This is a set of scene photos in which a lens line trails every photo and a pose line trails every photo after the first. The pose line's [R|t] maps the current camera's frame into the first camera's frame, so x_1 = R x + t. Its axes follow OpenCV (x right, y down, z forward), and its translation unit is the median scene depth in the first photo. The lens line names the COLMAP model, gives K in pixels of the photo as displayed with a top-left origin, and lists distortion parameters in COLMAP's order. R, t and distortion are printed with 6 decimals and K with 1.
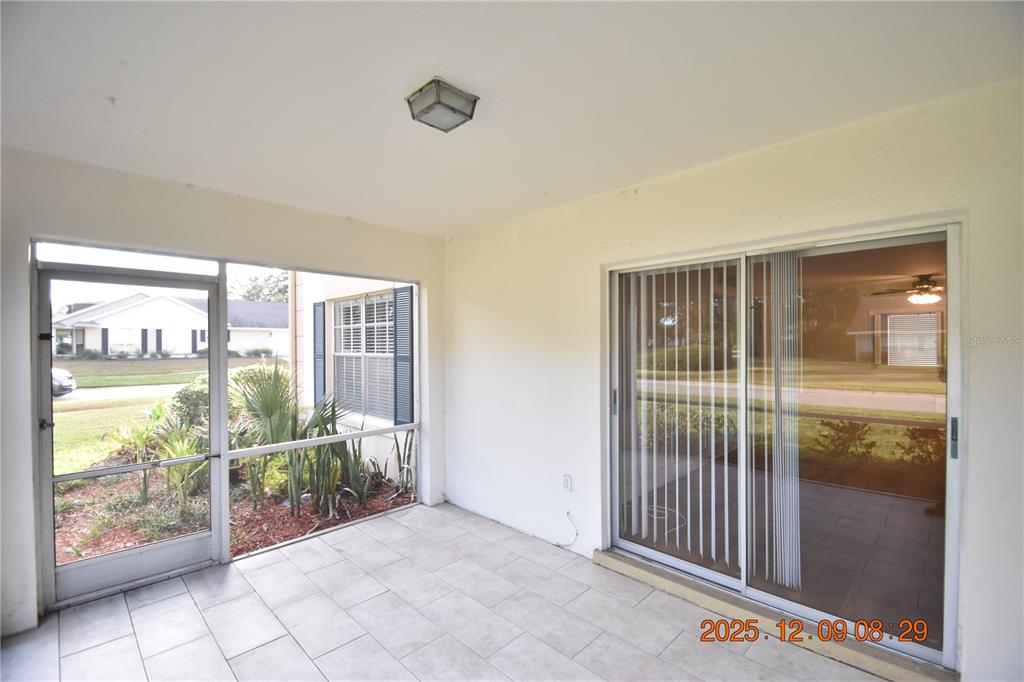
lens RADIAL K [[448.5, 0, 510.5], [0, 448.5, 343.5], [0, 0, 1]] dist [0.014625, -0.017582]
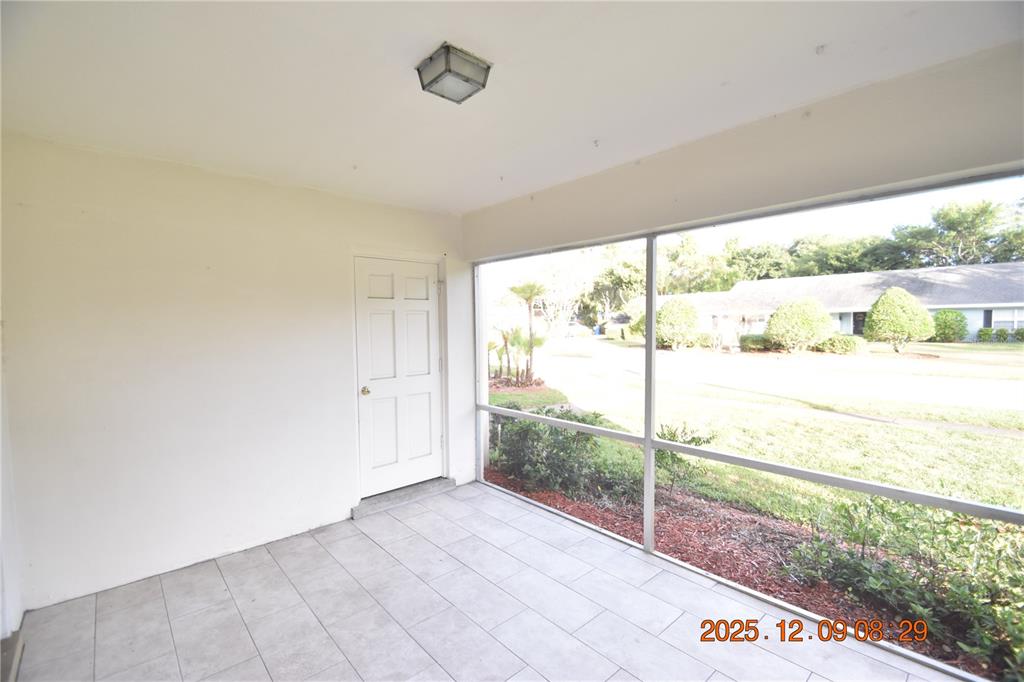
lens RADIAL K [[448.5, 0, 510.5], [0, 448.5, 343.5], [0, 0, 1]] dist [0.014625, -0.017582]
pose [[-0.997402, 0.012945, 0.070862, -0.166883], [0.015503, 0.999243, 0.035673, 0.001910], [-0.070347, 0.036679, -0.996848, 1.043079]]
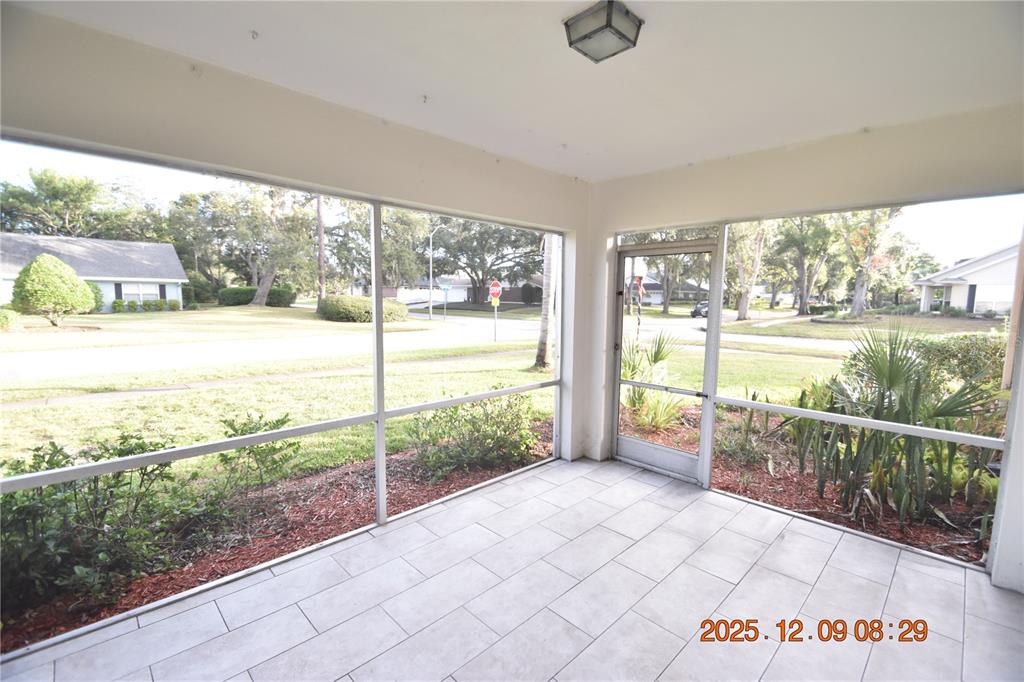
lens RADIAL K [[448.5, 0, 510.5], [0, 448.5, 343.5], [0, 0, 1]] dist [0.014625, -0.017582]
pose [[-0.019443, 0.104545, -0.994330, 0.434681], [-0.009562, 0.994453, 0.104745, -0.000805], [0.999765, 0.011545, -0.018336, 0.453772]]
